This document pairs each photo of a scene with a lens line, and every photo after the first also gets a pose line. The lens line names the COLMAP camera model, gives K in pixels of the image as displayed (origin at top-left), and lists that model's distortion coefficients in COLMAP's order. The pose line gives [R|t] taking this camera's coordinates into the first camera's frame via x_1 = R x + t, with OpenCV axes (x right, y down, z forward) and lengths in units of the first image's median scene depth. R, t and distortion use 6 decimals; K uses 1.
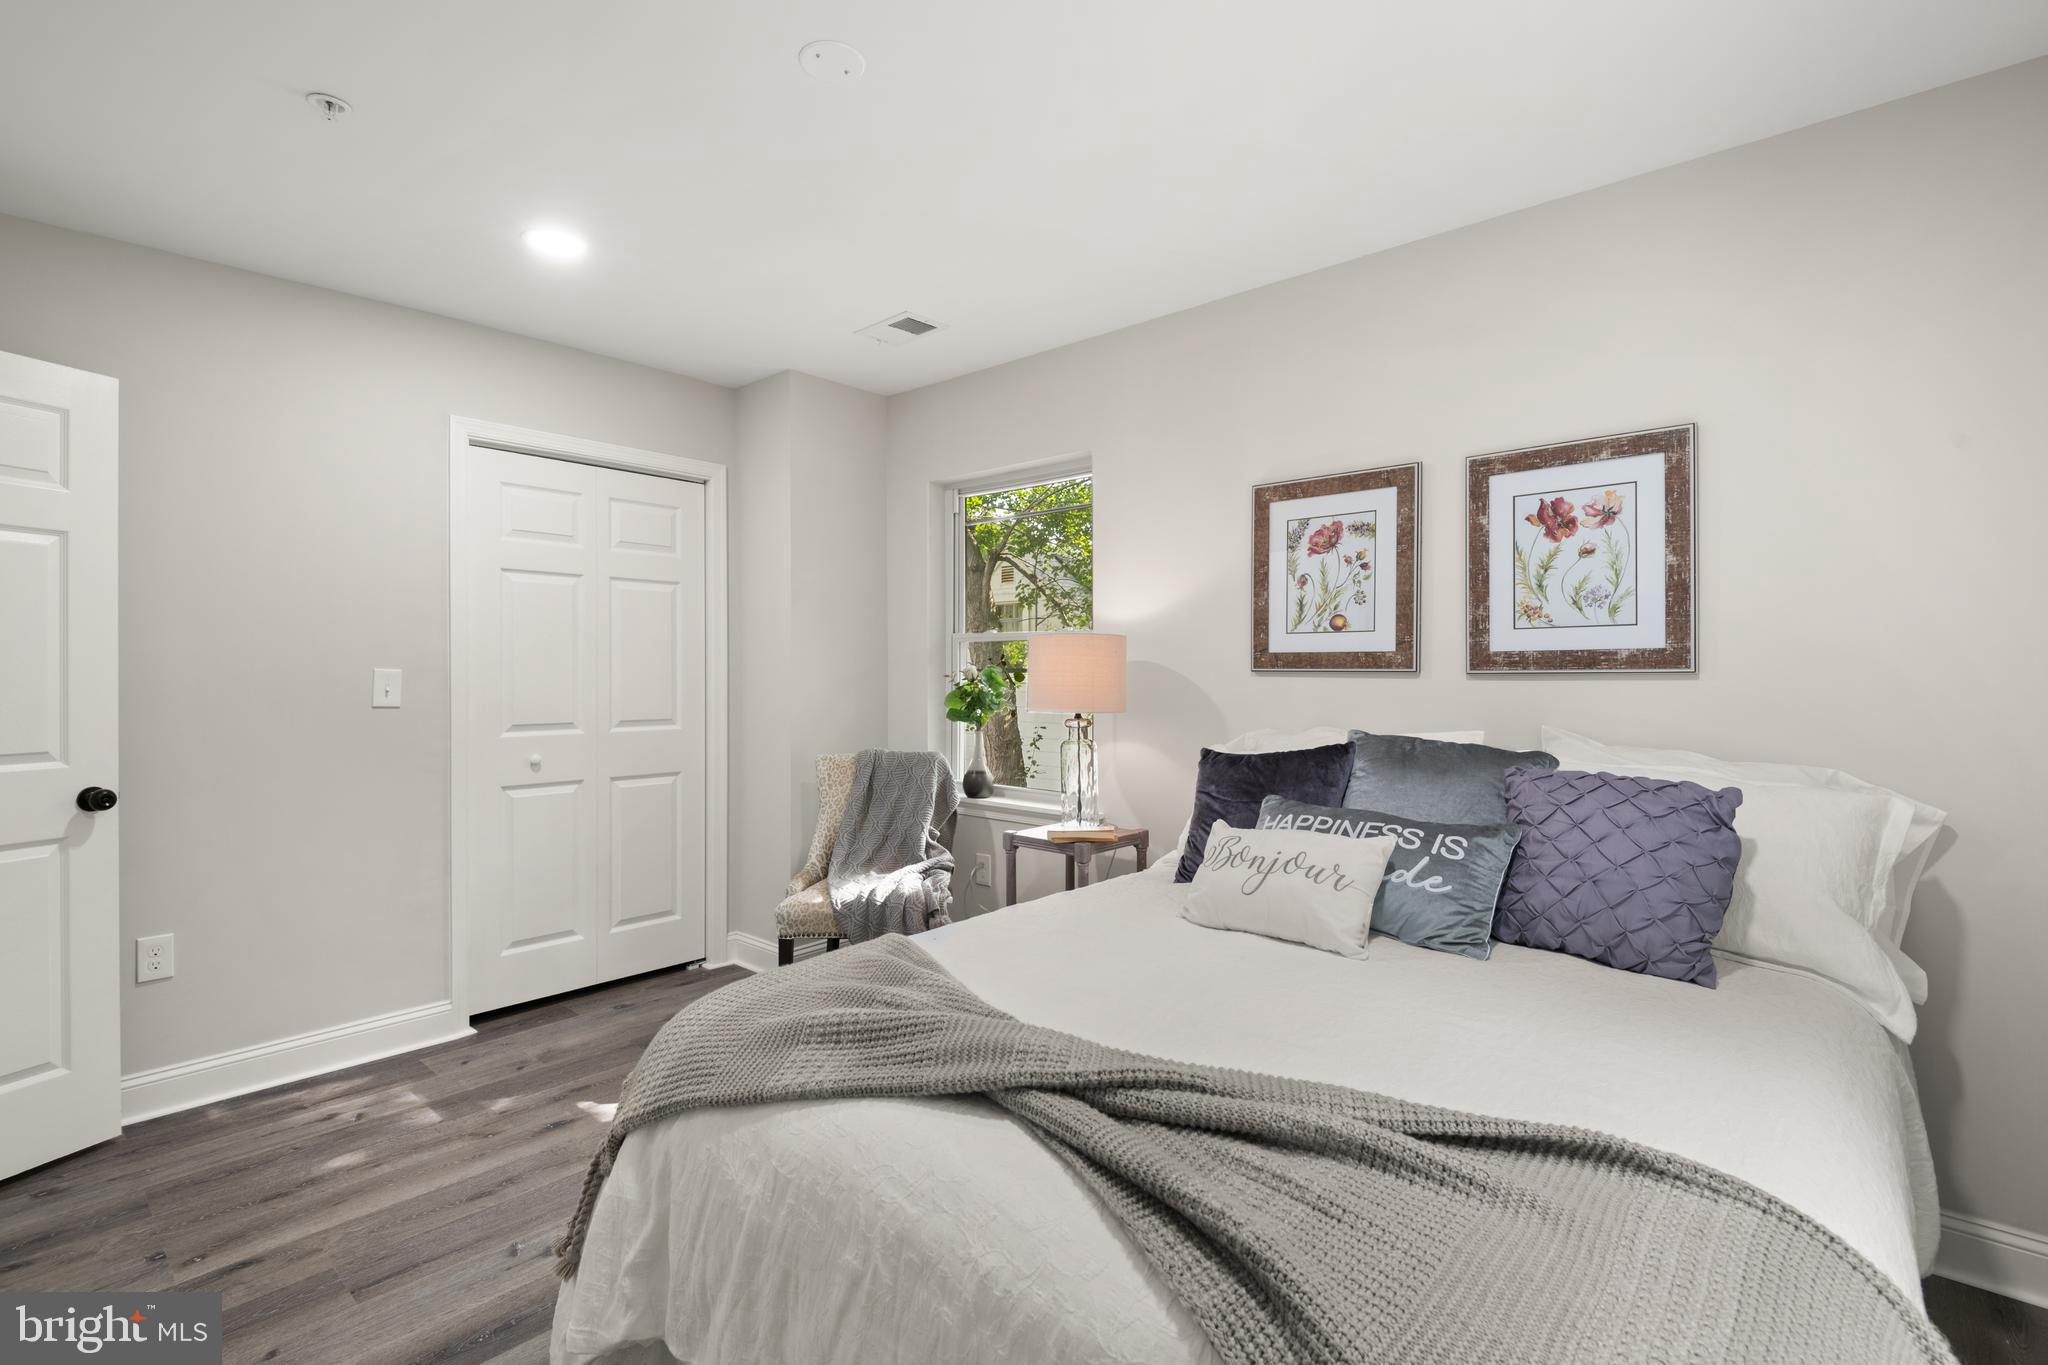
lens RADIAL K [[948.6, 0, 1022.3], [0, 948.6, 673.6], [0, 0, 1]] dist [0.019671, -0.014075]
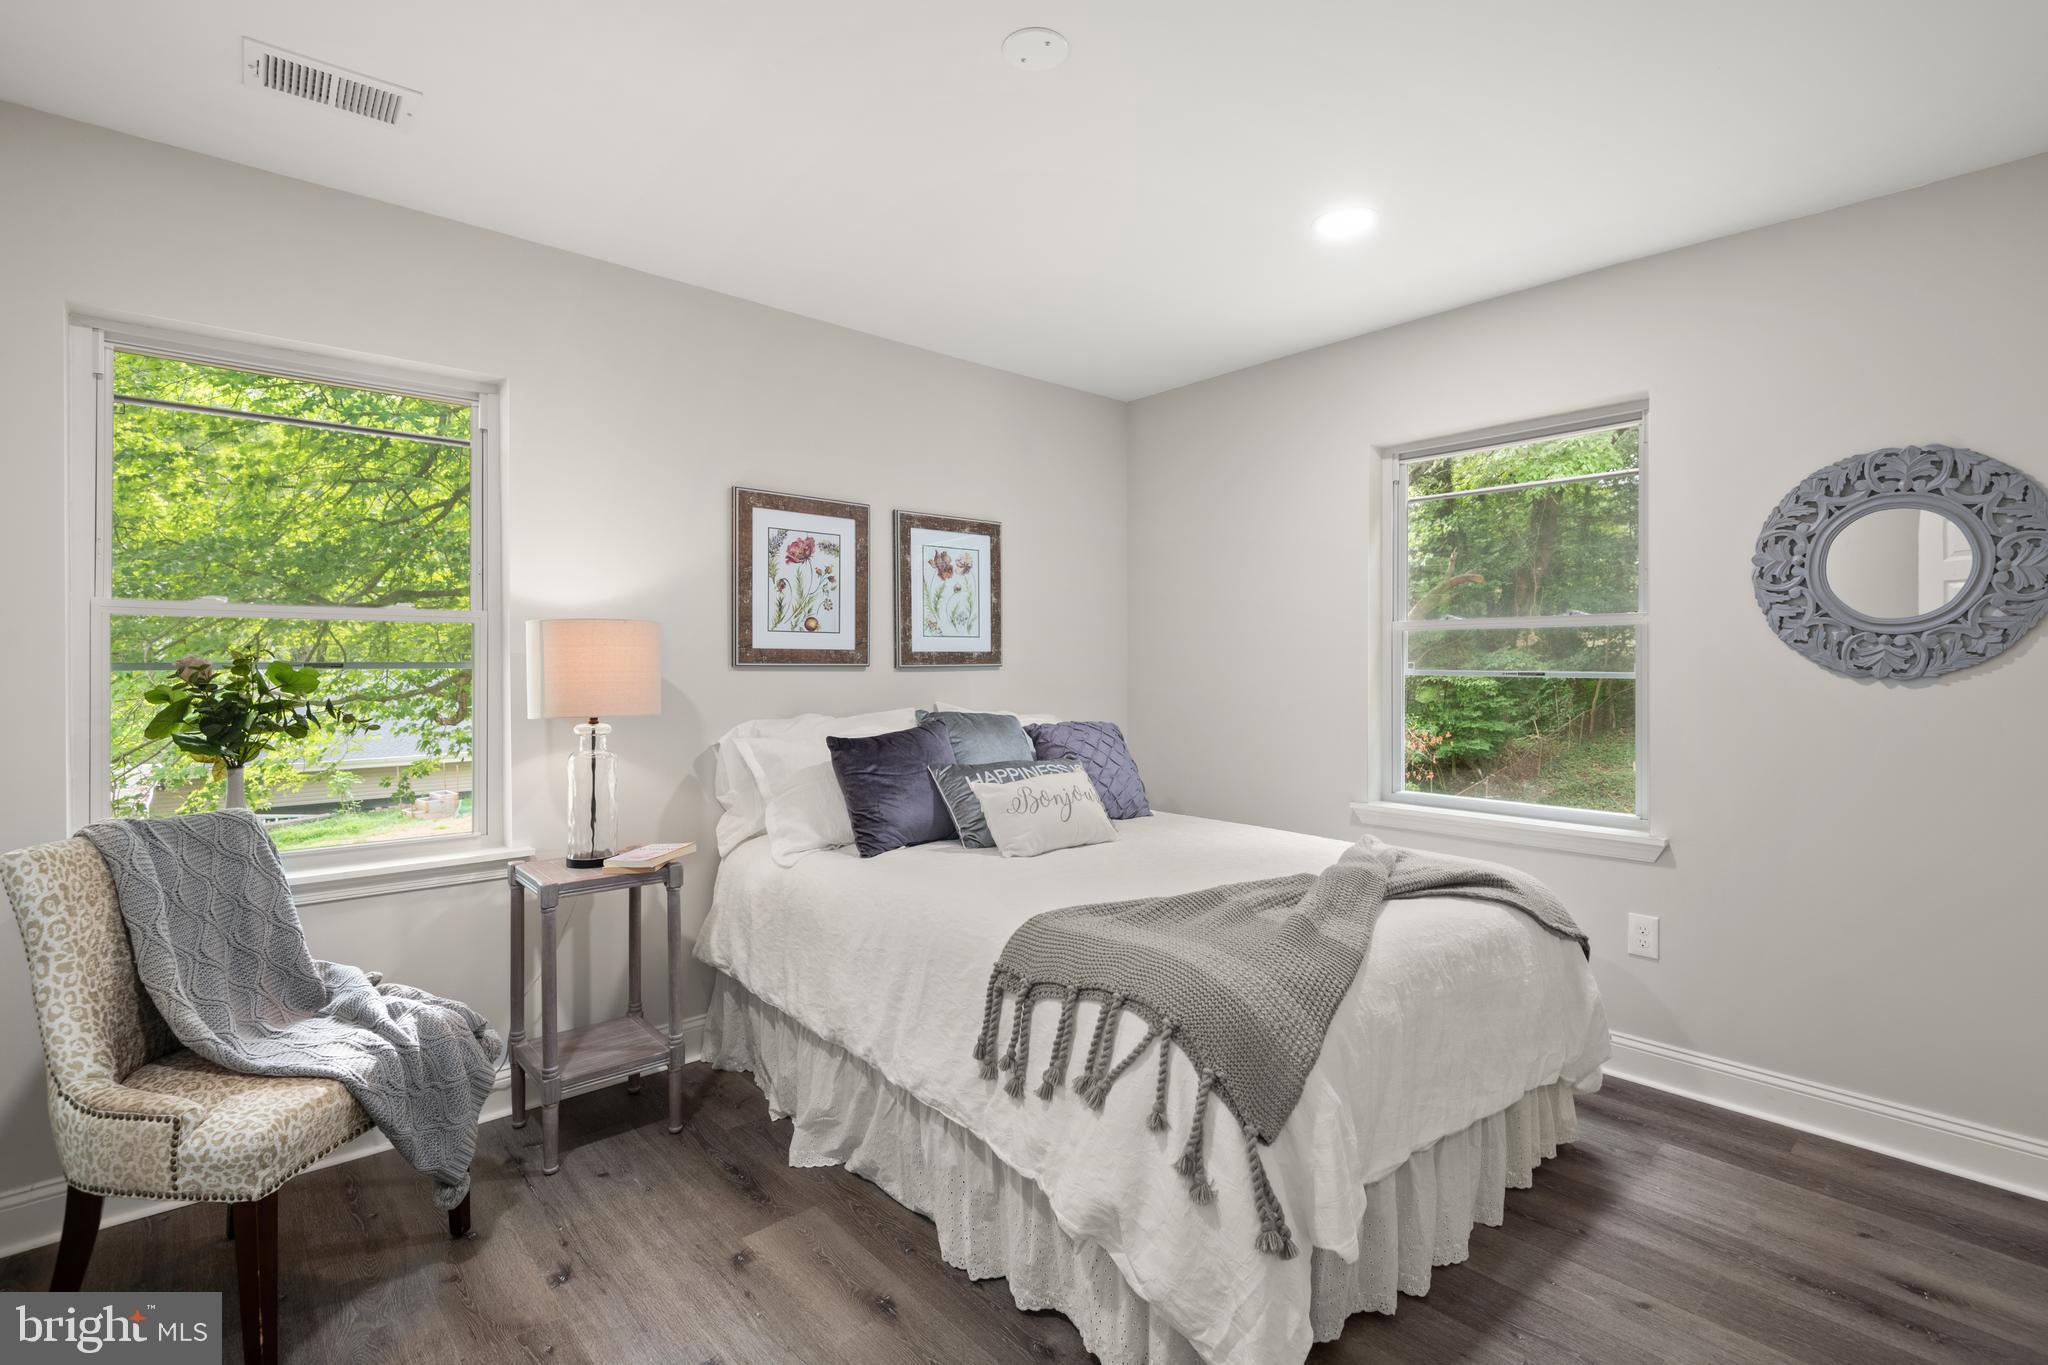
lens RADIAL K [[948.6, 0, 1025.1], [0, 948.6, 668.5], [0, 0, 1]] dist [0.019671, -0.014075]
pose [[0.094354, -0.008268, 0.995504, -0.837237], [0.001984, 0.999965, 0.008116, -0.008406], [-0.995537, 0.001210, 0.094367, 0.650302]]
